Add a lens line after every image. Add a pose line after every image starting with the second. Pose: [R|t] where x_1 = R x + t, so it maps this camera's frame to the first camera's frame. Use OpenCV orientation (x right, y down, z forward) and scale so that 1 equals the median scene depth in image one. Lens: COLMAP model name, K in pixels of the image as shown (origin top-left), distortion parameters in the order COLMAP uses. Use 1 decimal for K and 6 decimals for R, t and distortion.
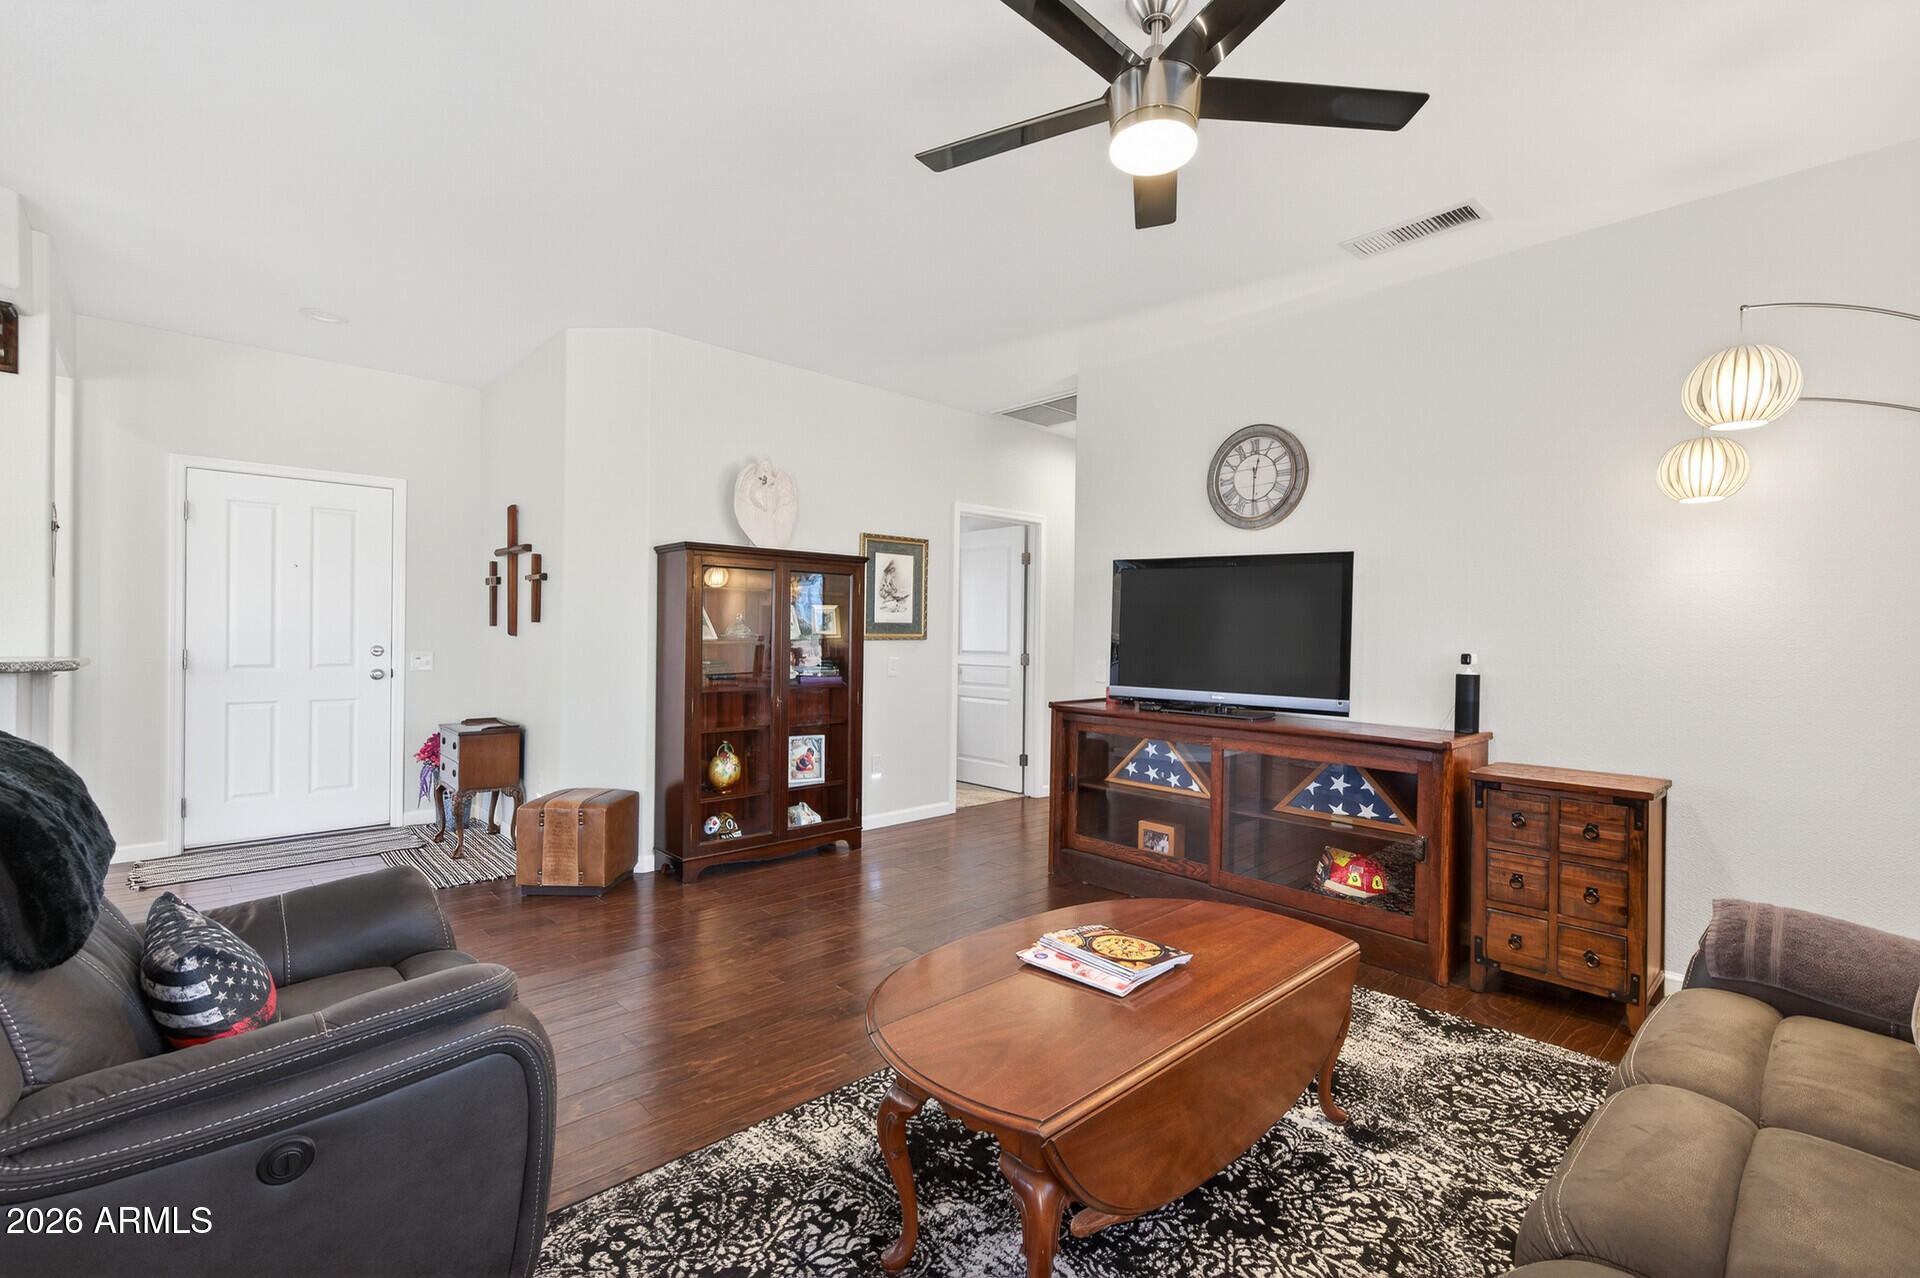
lens RADIAL K [[868.5, 0, 951.0], [0, 868.5, 636.6], [0, 0, 1]] dist [0.003960, -0.000425]
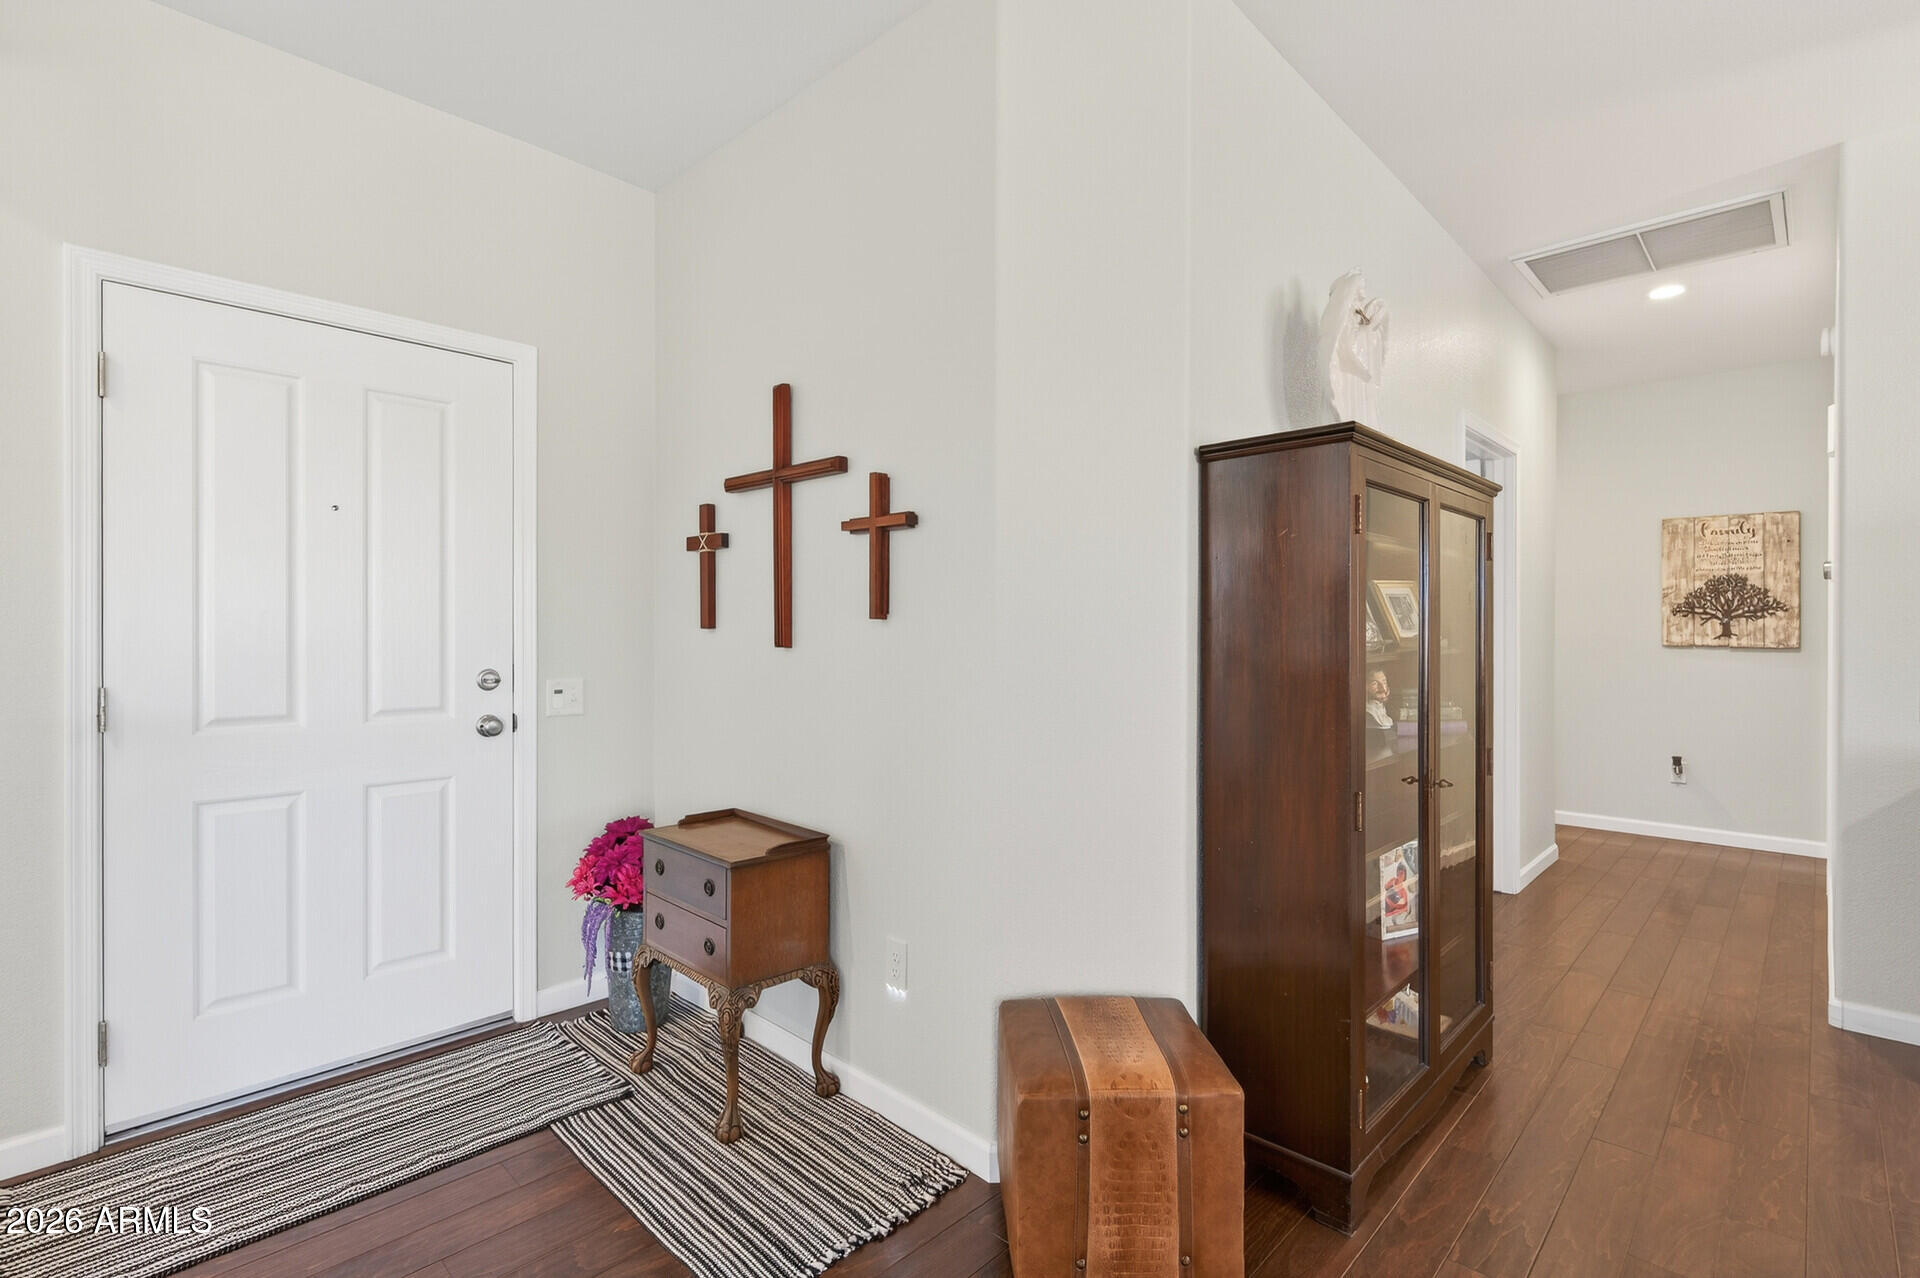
lens RADIAL K [[868.5, 0, 897.0], [0, 868.5, 631.0], [0, 0, 1]] dist [0.003960, -0.000425]
pose [[0.998752, -0.011850, 0.048525, -0.478801], [0.011806, 0.999930, 0.001188, -0.010617], [-0.048536, -0.000614, 0.998821, 0.517579]]
